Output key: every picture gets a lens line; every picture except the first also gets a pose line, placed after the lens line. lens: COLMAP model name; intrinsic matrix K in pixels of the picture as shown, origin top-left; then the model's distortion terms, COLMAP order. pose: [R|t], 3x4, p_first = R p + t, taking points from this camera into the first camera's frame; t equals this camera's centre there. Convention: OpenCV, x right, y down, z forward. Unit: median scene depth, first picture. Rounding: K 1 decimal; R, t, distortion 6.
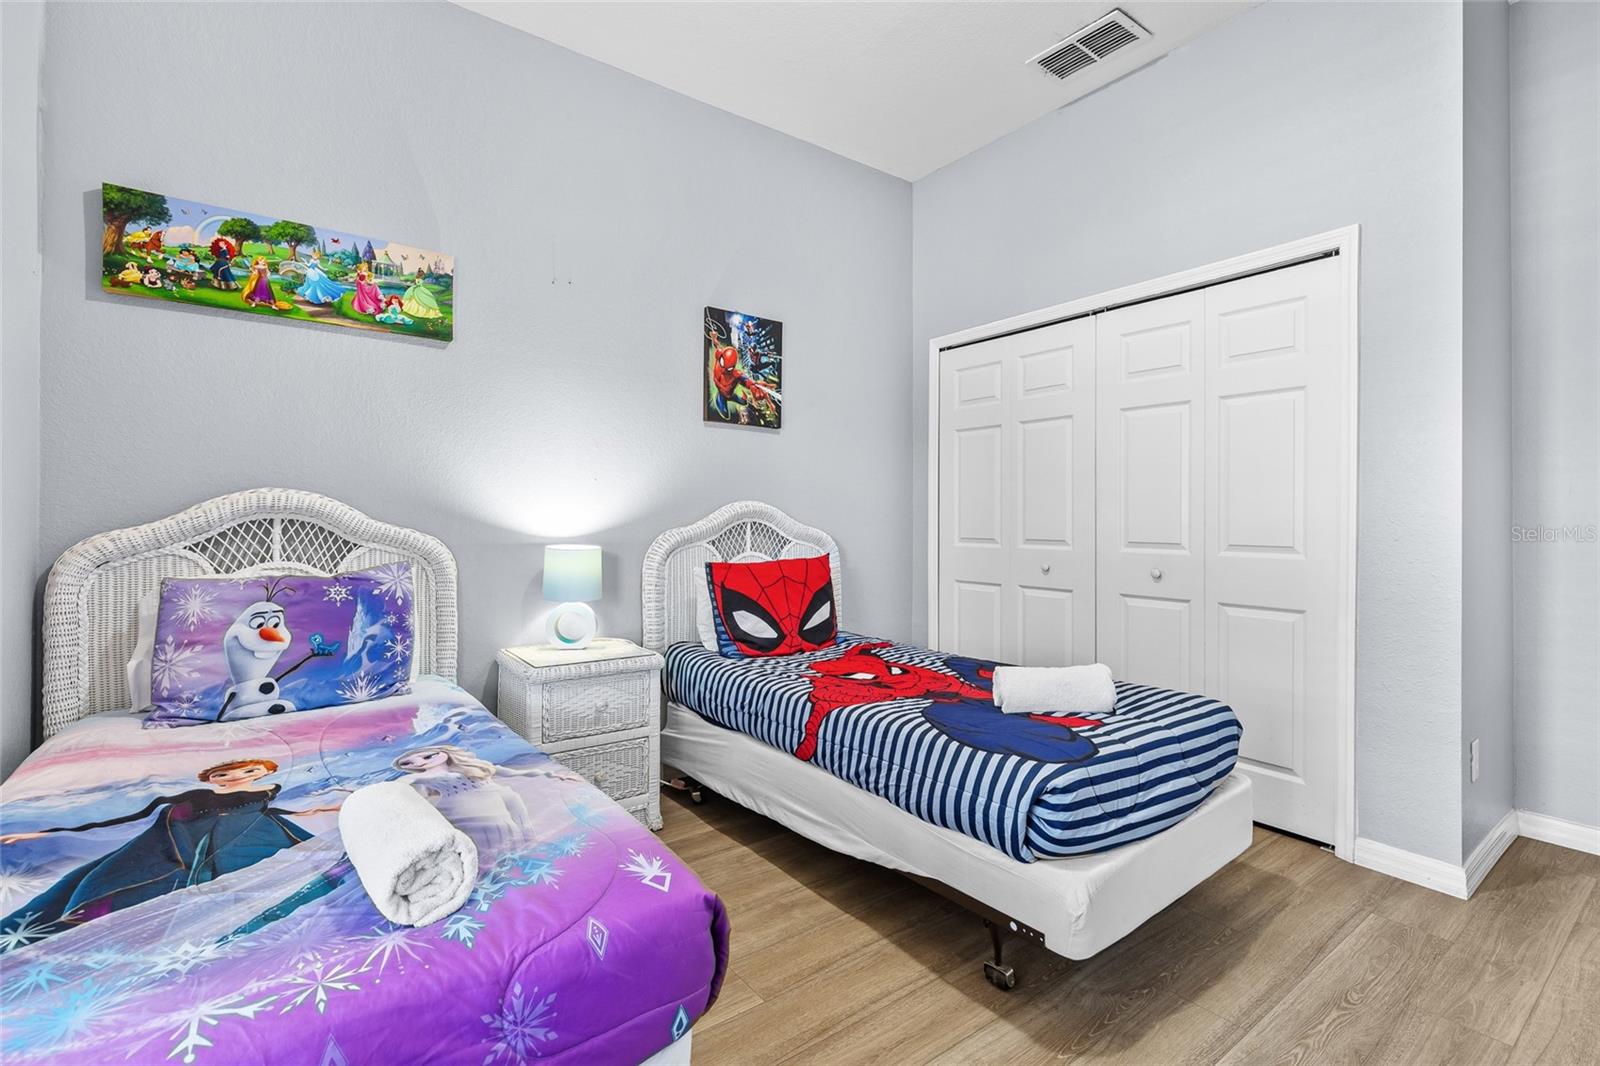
lens RADIAL K [[725.8, 0, 800.1], [0, 725.8, 516.1], [0, 0, 1]] dist [0.009085, -0.000362]
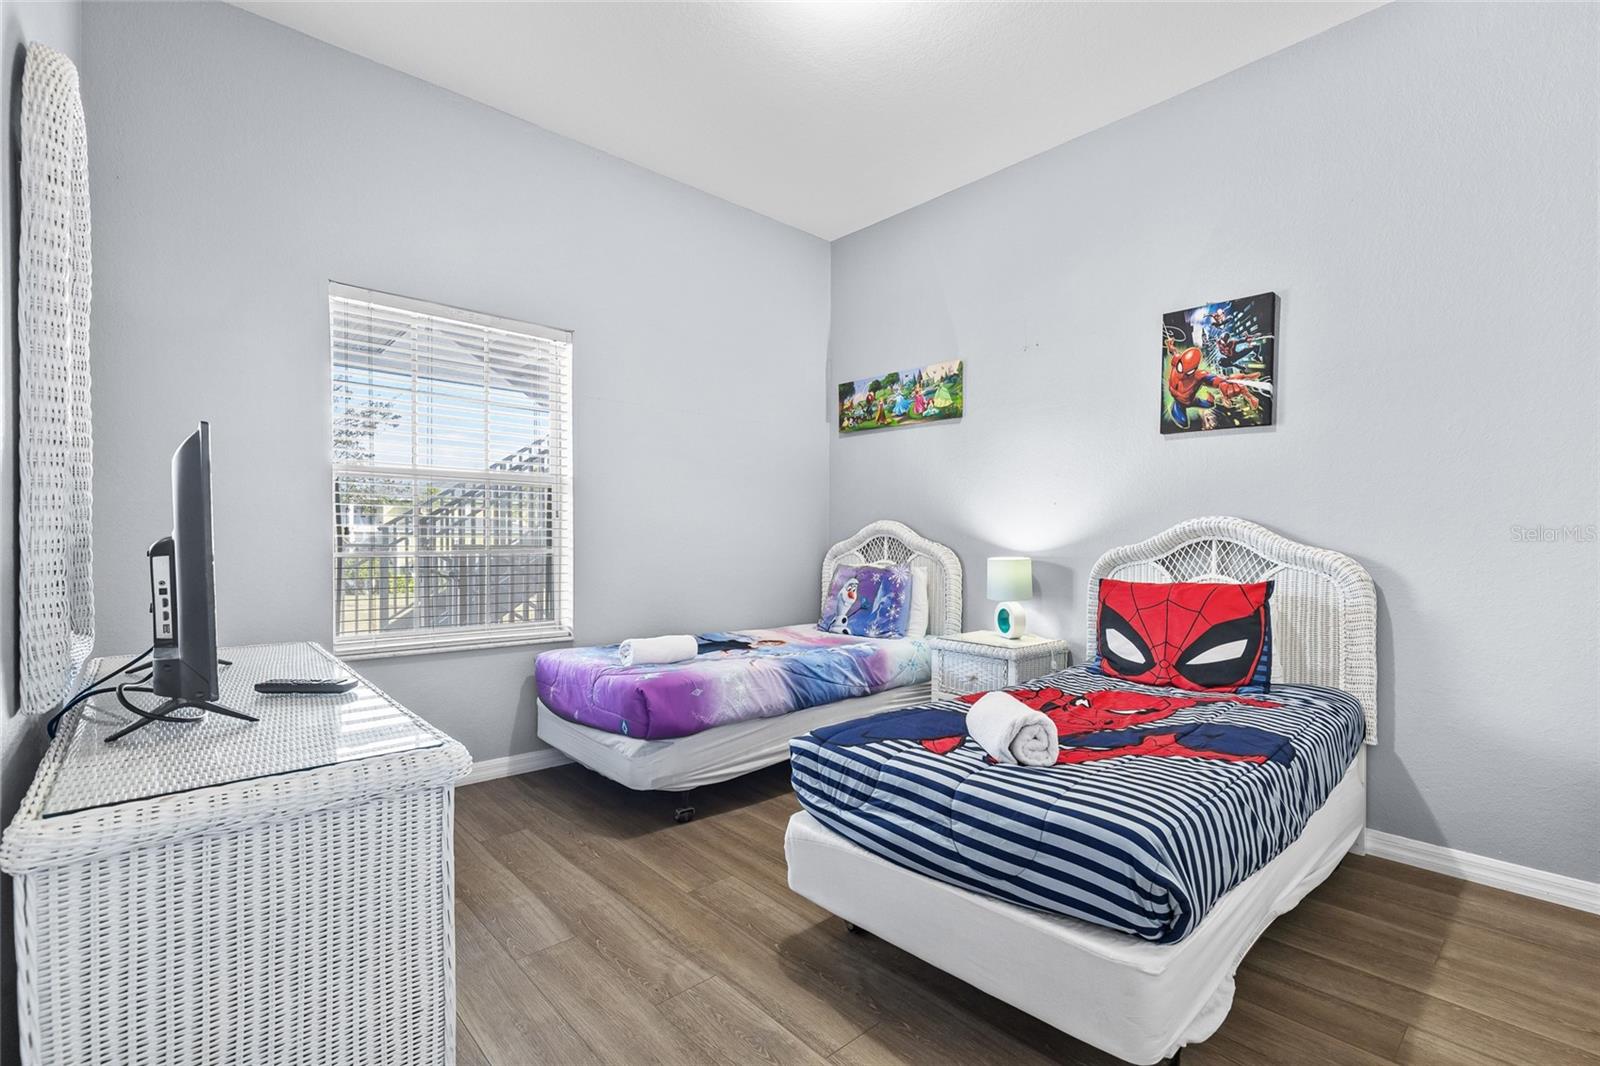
lens RADIAL K [[725.8, 0, 808.9], [0, 725.8, 545.1], [0, 0, 1]] dist [0.009085, -0.000362]
pose [[0.102715, 0.007702, -0.994681, 0.846875], [-0.000614, 0.999970, 0.007679, 0.008549], [0.994711, -0.000178, 0.102717, 0.474964]]
